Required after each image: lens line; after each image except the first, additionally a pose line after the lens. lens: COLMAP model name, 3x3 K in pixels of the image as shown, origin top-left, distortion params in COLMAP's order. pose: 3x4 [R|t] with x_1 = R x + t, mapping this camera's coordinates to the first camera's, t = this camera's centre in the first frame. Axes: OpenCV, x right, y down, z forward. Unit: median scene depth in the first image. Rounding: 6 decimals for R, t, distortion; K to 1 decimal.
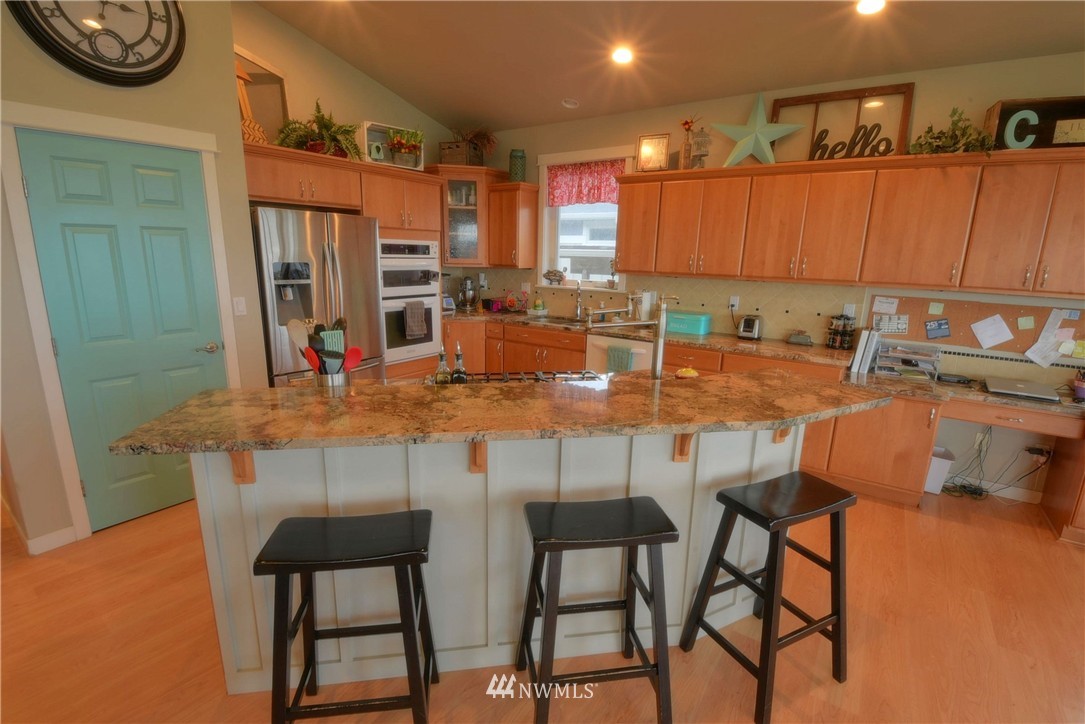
lens RADIAL K [[501.6, 0, 544.0], [0, 501.6, 368.6], [0, 0, 1]] dist [0.002611, -0.014789]
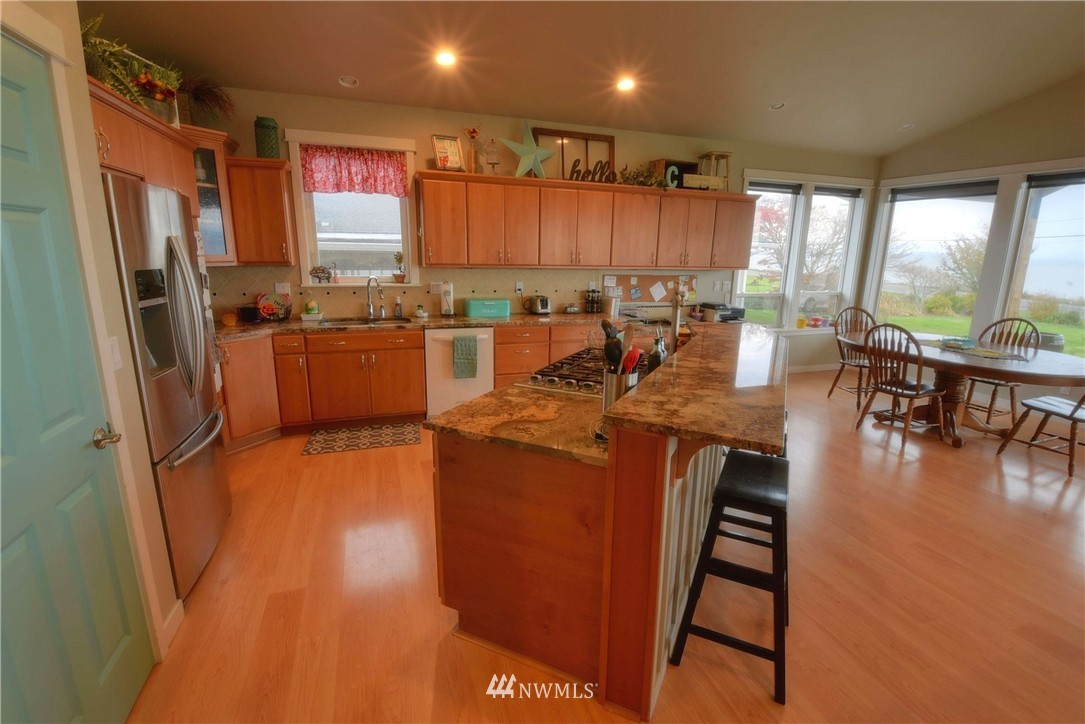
lens RADIAL K [[501.6, 0, 547.5], [0, 501.6, 367.3], [0, 0, 1]] dist [0.002611, -0.014789]
pose [[0.569343, -0.198030, 0.797892, -0.583150], [0.179632, 0.977068, 0.114322, -0.065066], [-0.802235, 0.078239, 0.591860, 0.223162]]
